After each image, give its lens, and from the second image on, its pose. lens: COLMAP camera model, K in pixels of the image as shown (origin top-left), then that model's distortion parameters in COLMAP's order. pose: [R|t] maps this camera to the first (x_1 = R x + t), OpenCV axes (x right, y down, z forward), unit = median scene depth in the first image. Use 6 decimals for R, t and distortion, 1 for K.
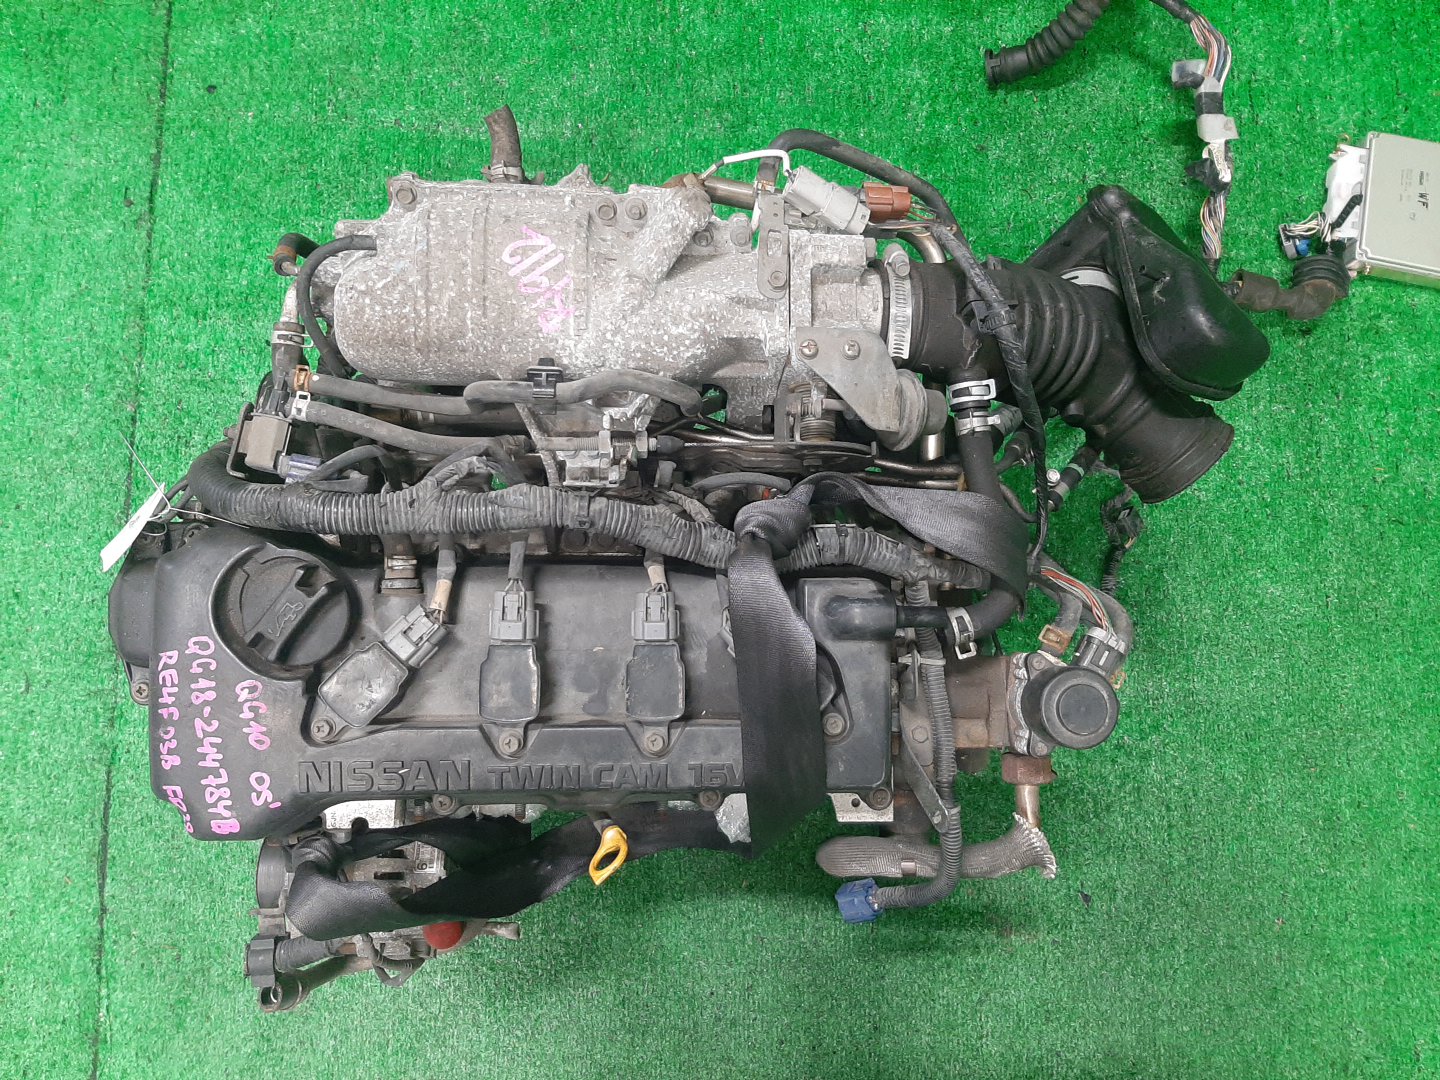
lens RADIAL K [[1104.1, 0, 720.0], [0, 1104.1, 540.0], [0, 0, 1]] dist [0.069312, -0.119892]
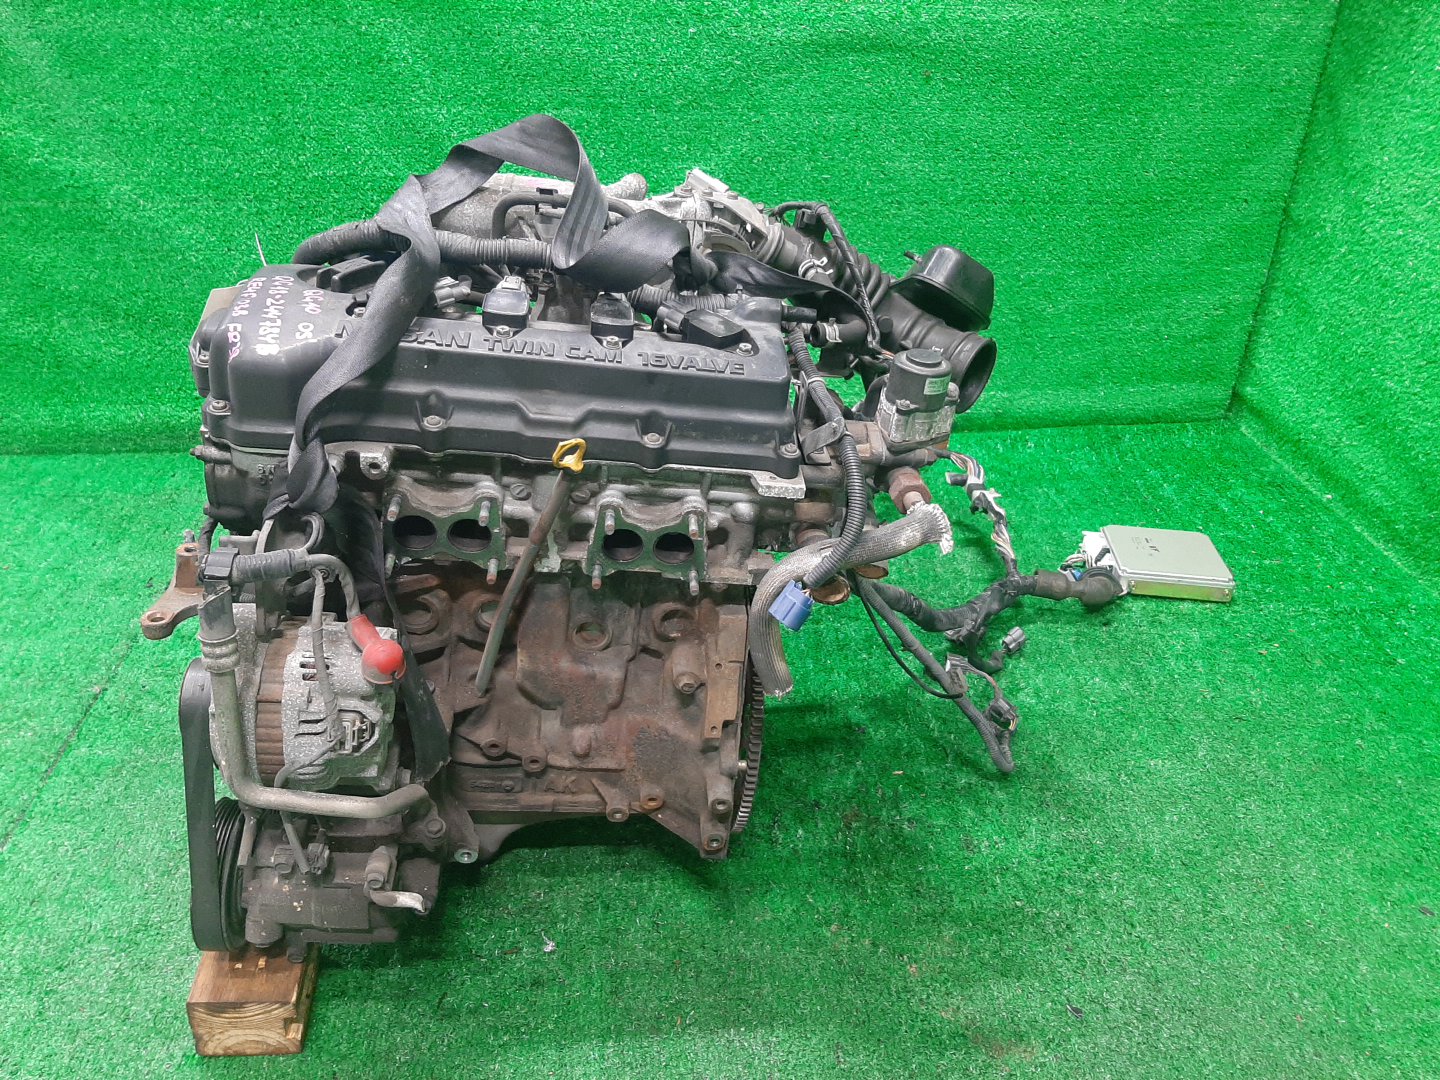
lens RADIAL K [[1104.1, 0, 720.0], [0, 1104.1, 540.0], [0, 0, 1]] dist [0.069312, -0.119892]
pose [[0.995152, 0.006867, 0.098105, -0.032593], [0.073446, 0.611511, -0.787820, 0.746447], [-0.065403, 0.791206, 0.608042, 0.201481]]
